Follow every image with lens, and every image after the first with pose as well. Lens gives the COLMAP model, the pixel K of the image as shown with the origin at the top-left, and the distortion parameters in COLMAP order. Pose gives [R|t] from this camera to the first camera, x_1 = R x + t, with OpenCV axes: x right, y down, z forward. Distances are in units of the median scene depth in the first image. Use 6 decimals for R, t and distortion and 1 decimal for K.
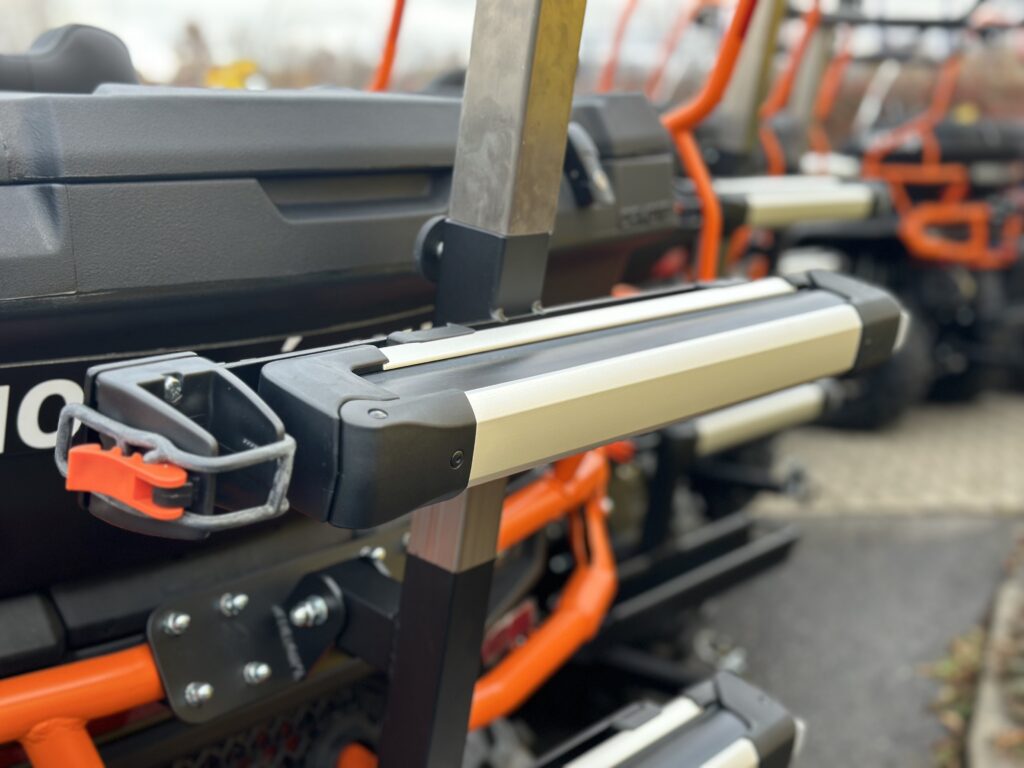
lens RADIAL K [[1402.8, 0, 508.3], [0, 1402.8, 381.8], [0, 0, 1]] dist [0.130071, 0.000000]
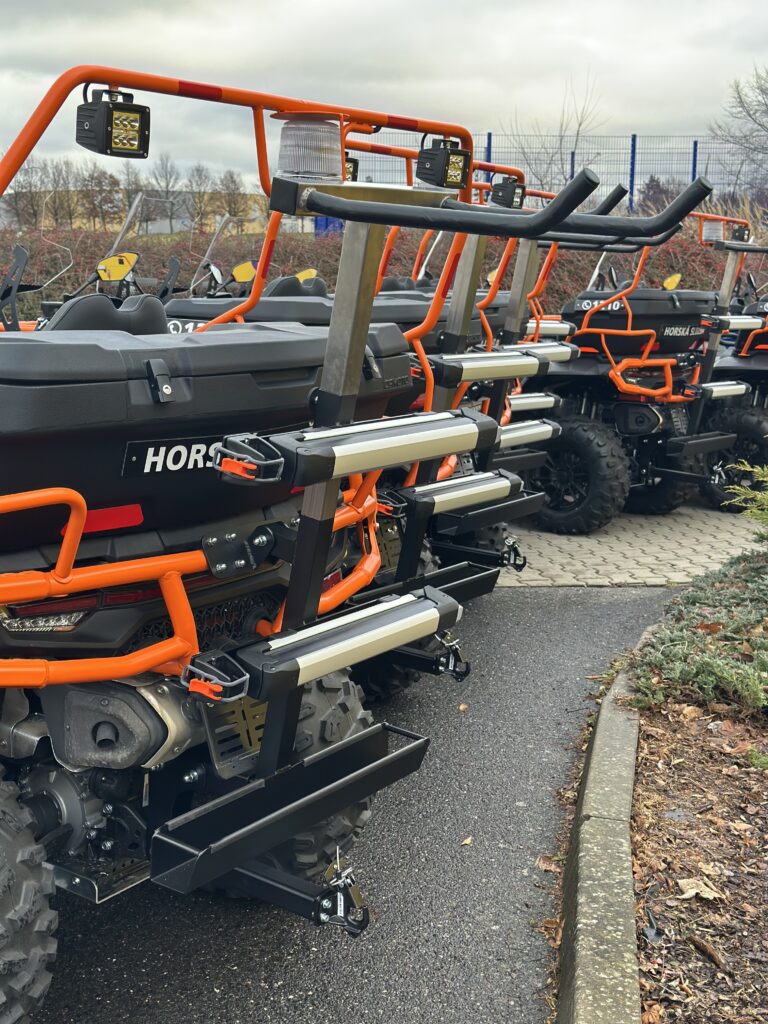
lens RADIAL K [[1402.8, 0, 383.8], [0, 1402.8, 514.0], [0, 0, 1]] dist [0.130071, 0.000000]
pose [[0.997482, 0.007427, 0.070532, -0.111078], [-0.007601, 0.999969, 0.002199, 0.122728], [-0.070514, -0.002729, 0.997507, -1.757118]]
